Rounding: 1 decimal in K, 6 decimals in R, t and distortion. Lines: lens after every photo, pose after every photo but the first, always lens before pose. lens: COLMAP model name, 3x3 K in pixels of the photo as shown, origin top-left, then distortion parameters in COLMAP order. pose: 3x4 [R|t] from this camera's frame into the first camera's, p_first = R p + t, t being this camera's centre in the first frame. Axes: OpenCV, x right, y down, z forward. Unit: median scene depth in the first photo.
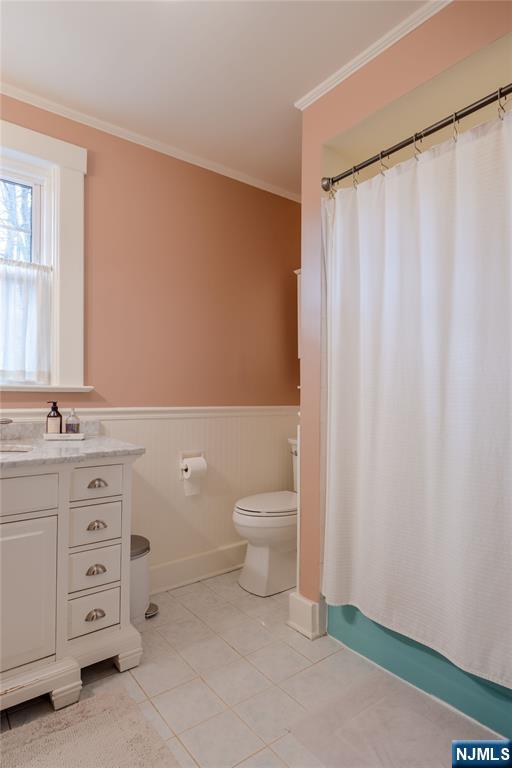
lens RADIAL K [[444.2, 0, 260.7], [0, 444.2, 386.4], [0, 0, 1]] dist [0.006039, -0.002579]
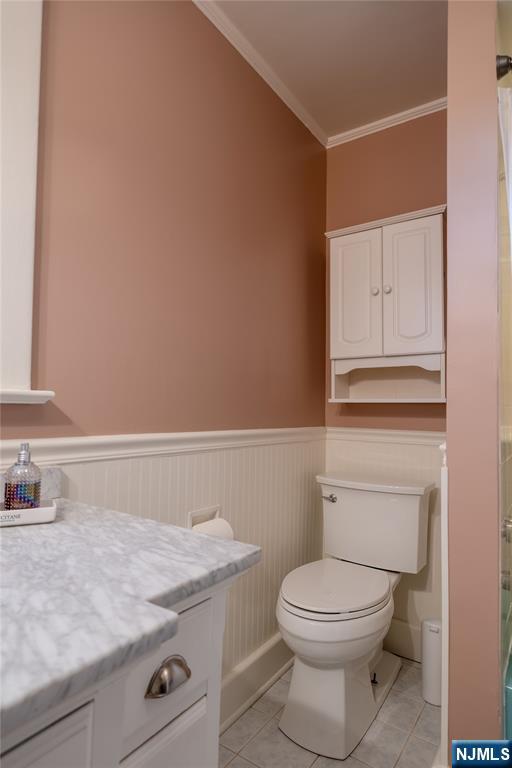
lens RADIAL K [[444.2, 0, 251.3], [0, 444.2, 383.8], [0, 0, 1]] dist [0.006039, -0.002579]
pose [[0.948839, 0.029608, 0.314370, -0.321457], [-0.019317, 0.999172, -0.035803, 0.004222], [-0.315170, 0.027898, 0.948625, 0.495813]]
